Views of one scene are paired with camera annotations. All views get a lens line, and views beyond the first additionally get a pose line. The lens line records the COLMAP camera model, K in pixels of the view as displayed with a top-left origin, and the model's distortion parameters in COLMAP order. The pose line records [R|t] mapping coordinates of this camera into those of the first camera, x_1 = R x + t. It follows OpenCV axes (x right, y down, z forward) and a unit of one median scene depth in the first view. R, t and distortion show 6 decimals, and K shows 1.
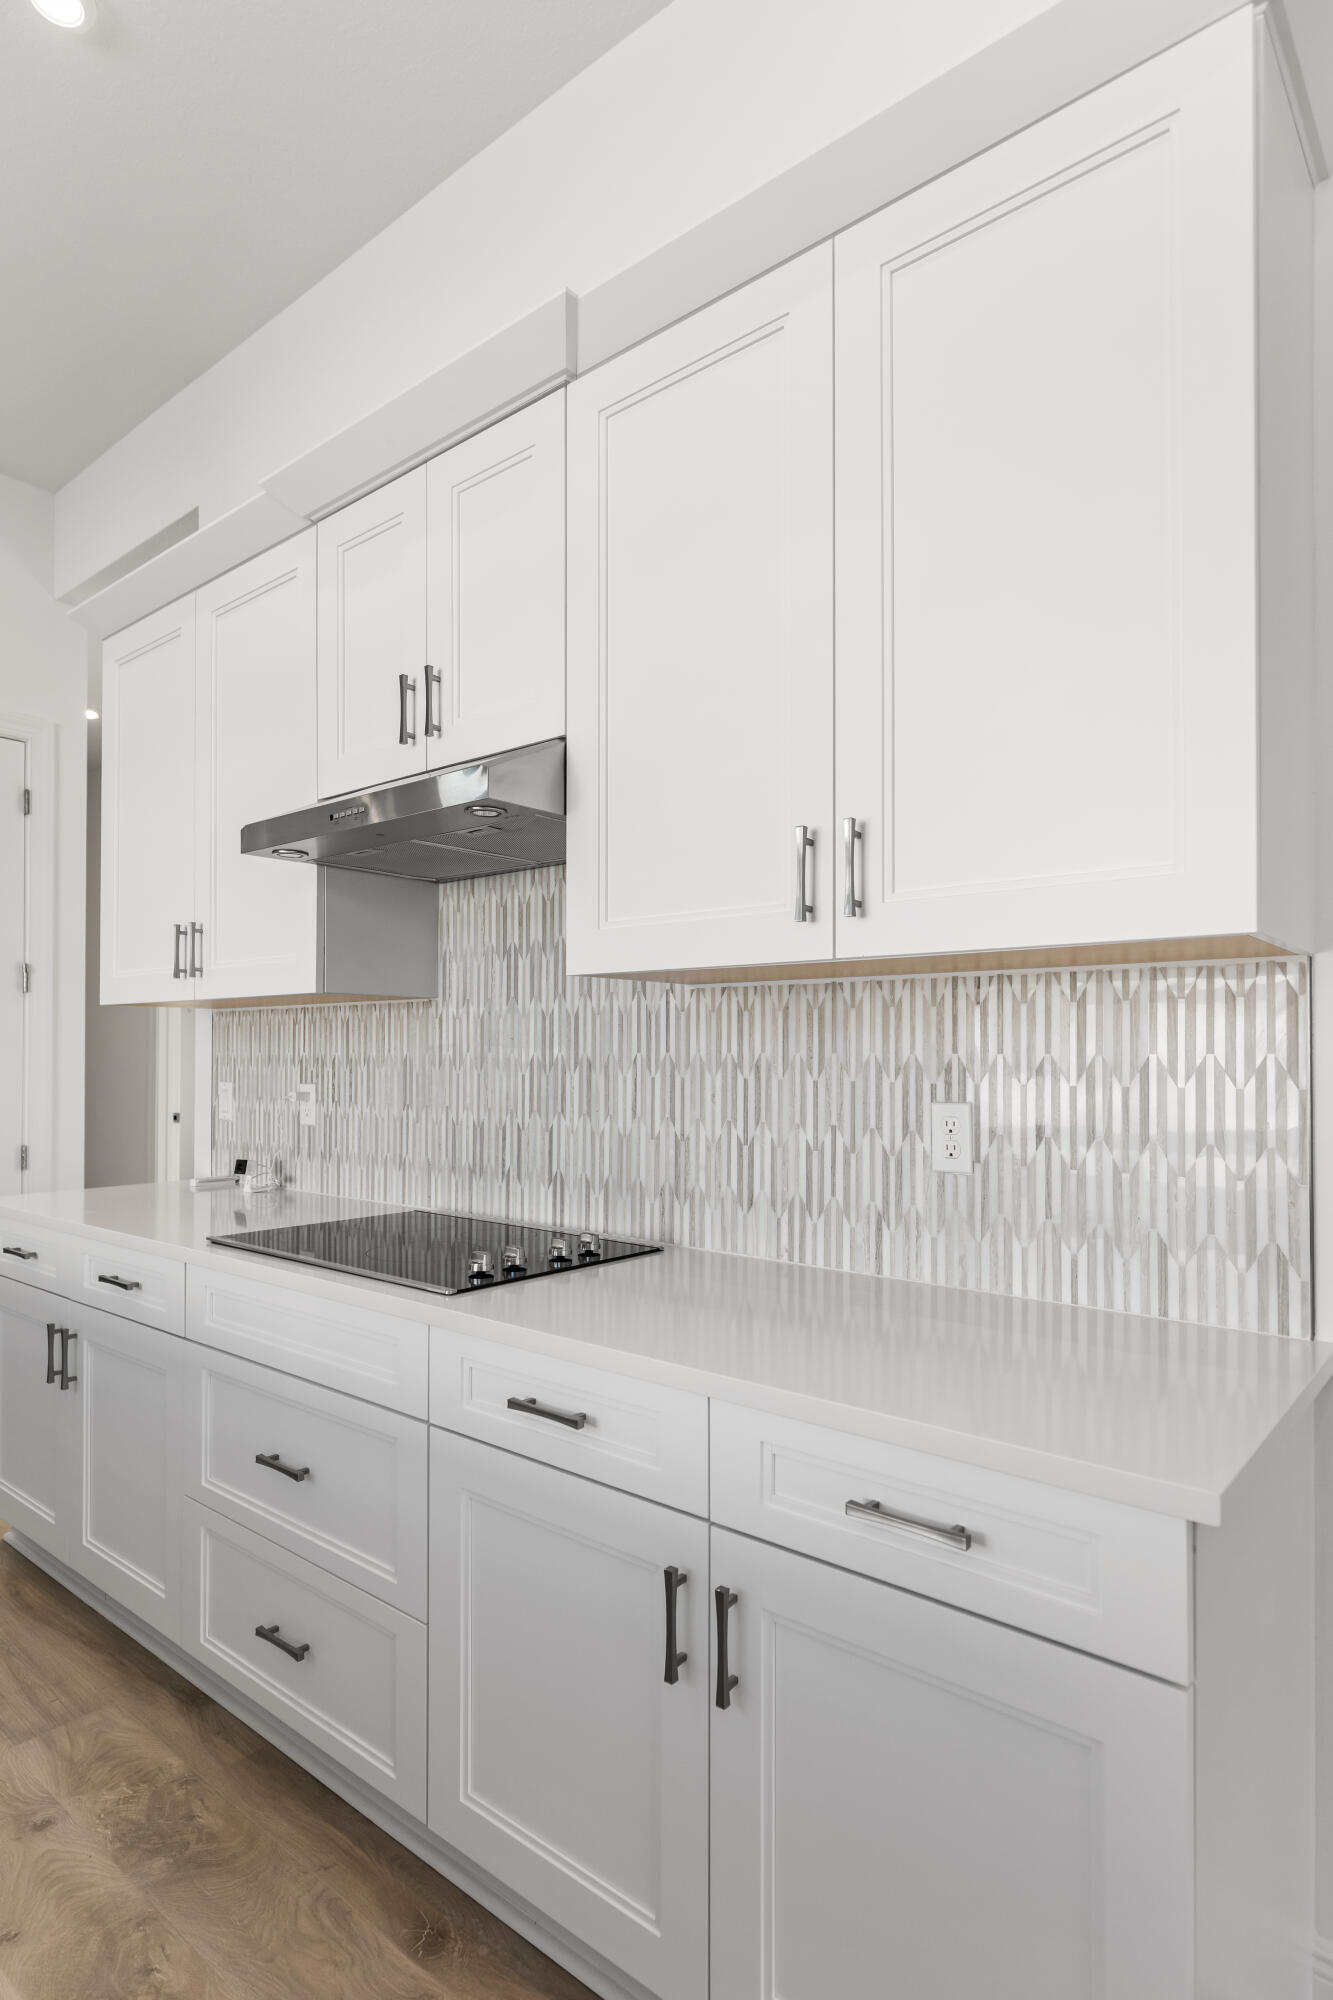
lens RADIAL K [[1082.7, 0, 666.5], [0, 1082.7, 1045.8], [0, 0, 1]] dist [0.000430, 0.000023]
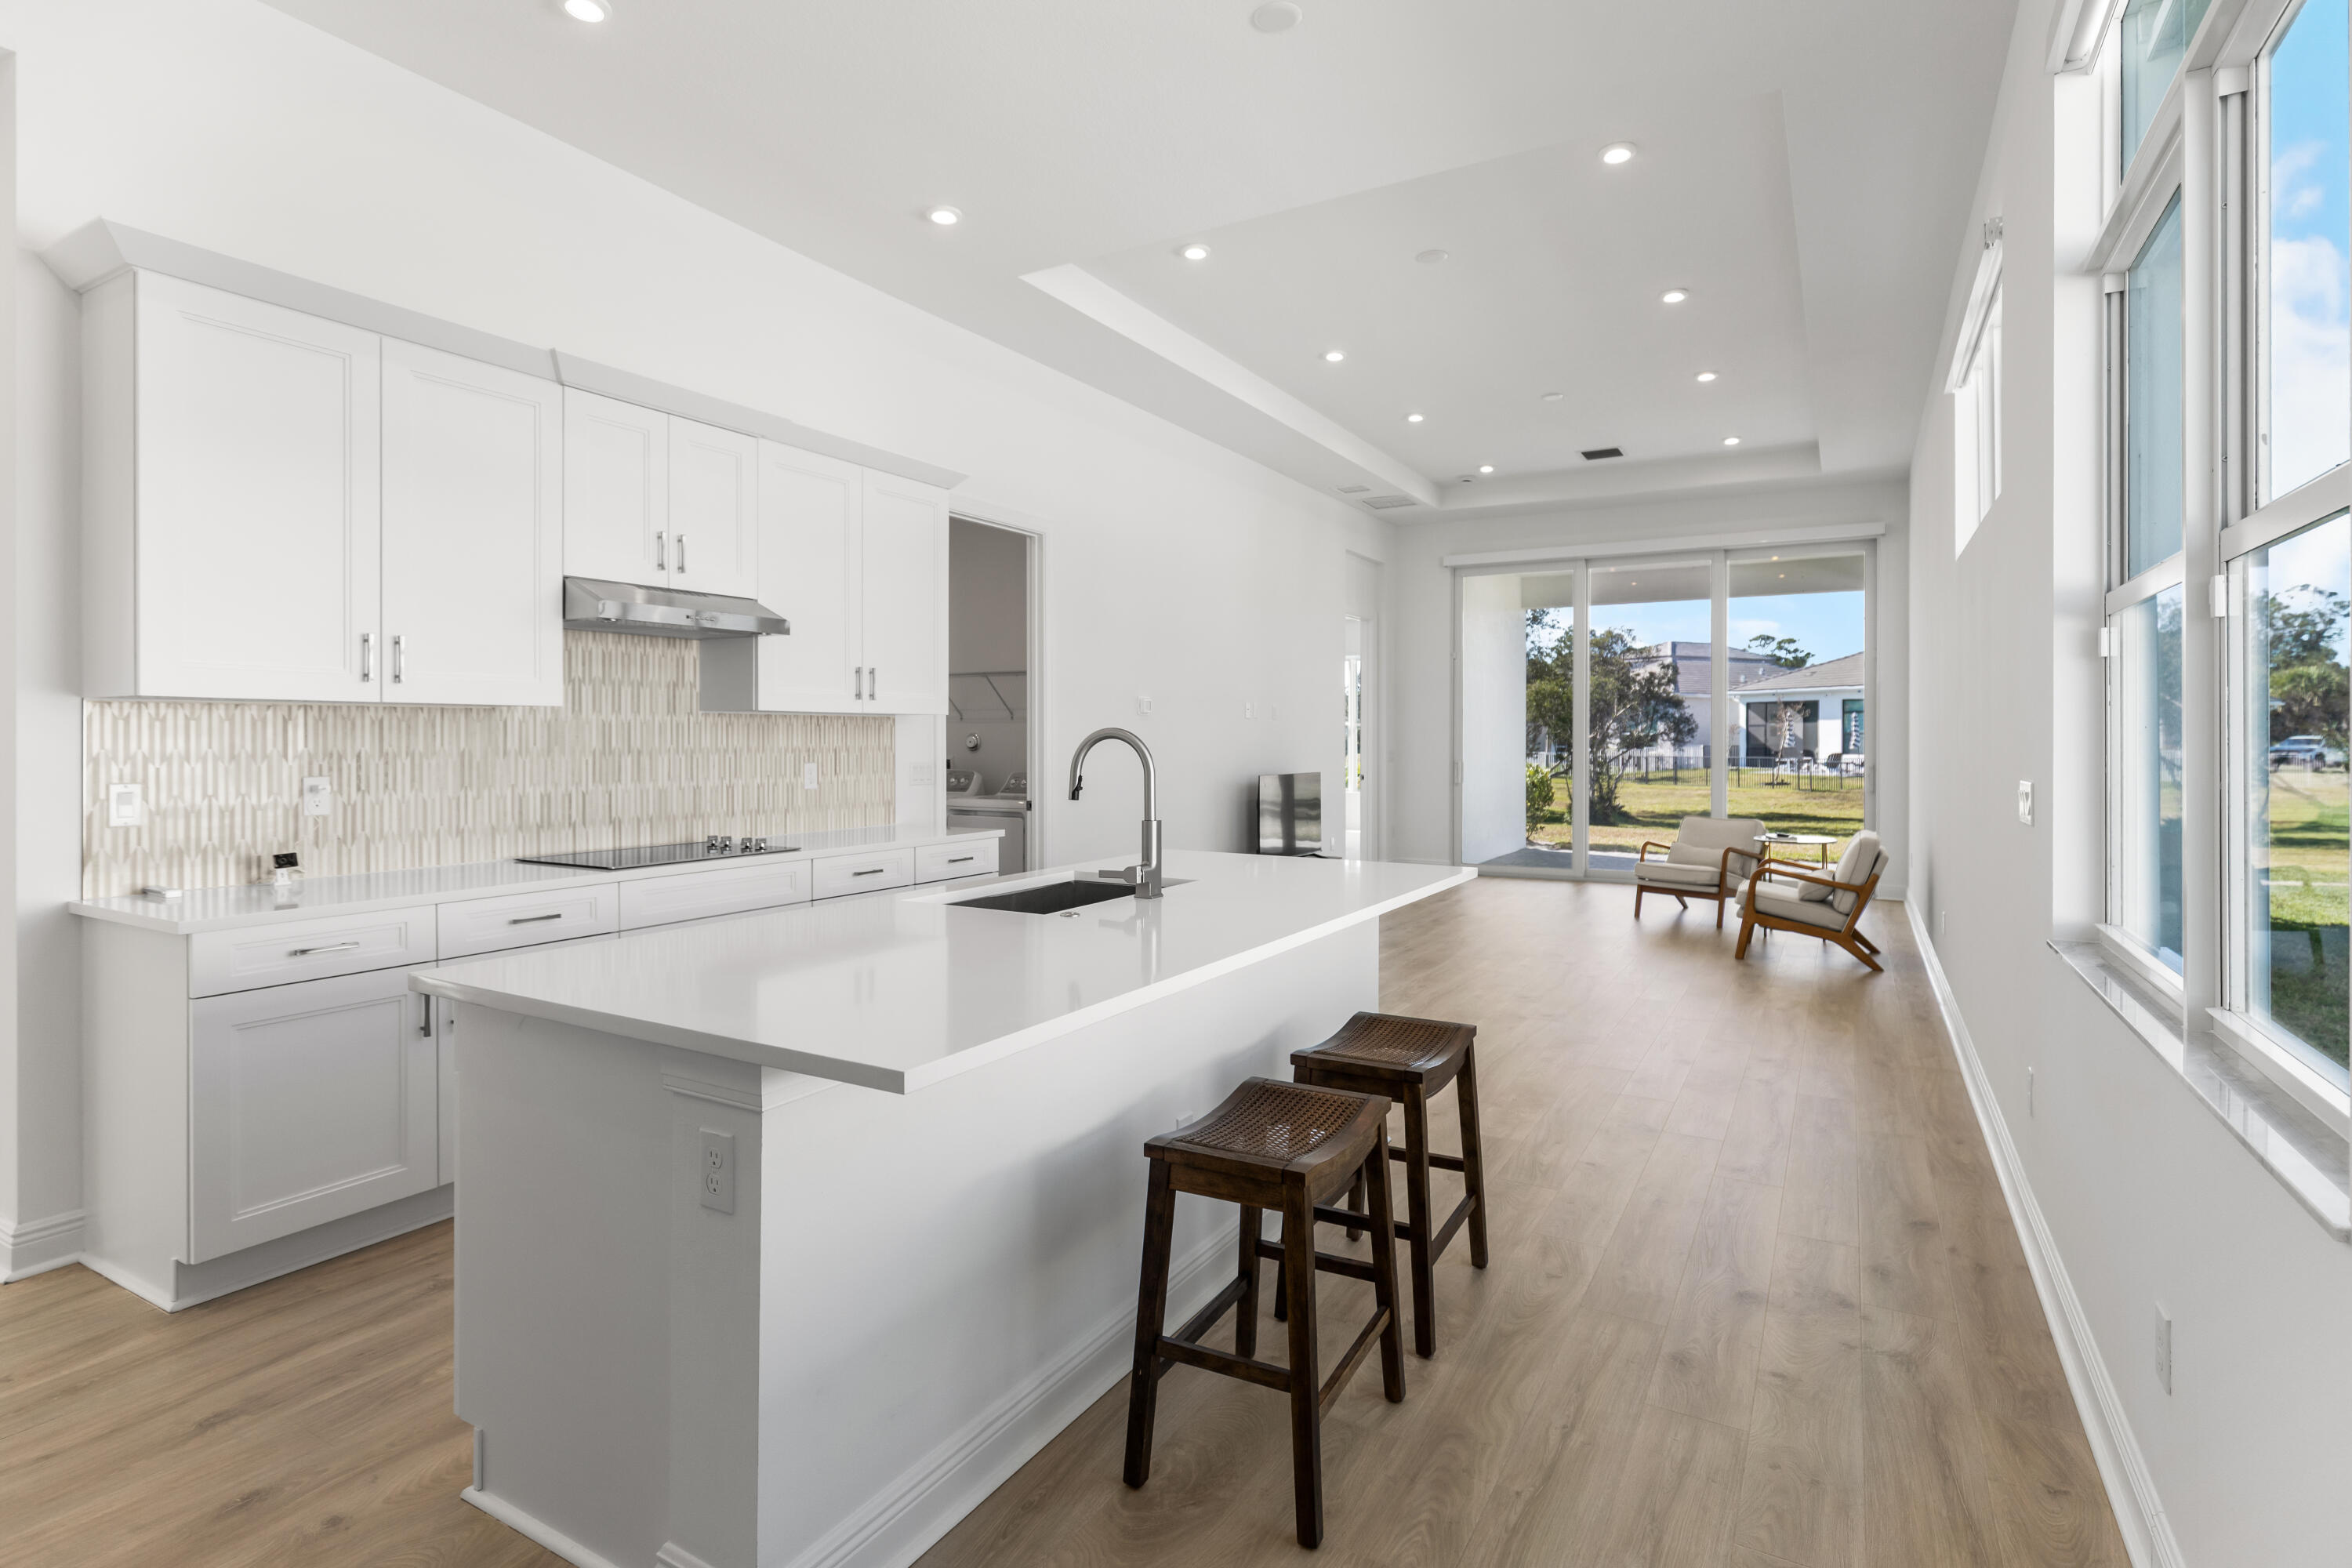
lens RADIAL K [[1170.5, 0, 1175.2], [0, 1170.5, 737.0], [0, 0, 1]] dist [0.000067, 0.000017]
pose [[-0.169360, -0.001914, 0.985552, -1.937407], [-0.007586, 0.999971, 0.000639, -0.013882], [-0.985525, -0.007368, -0.169370, 0.431723]]
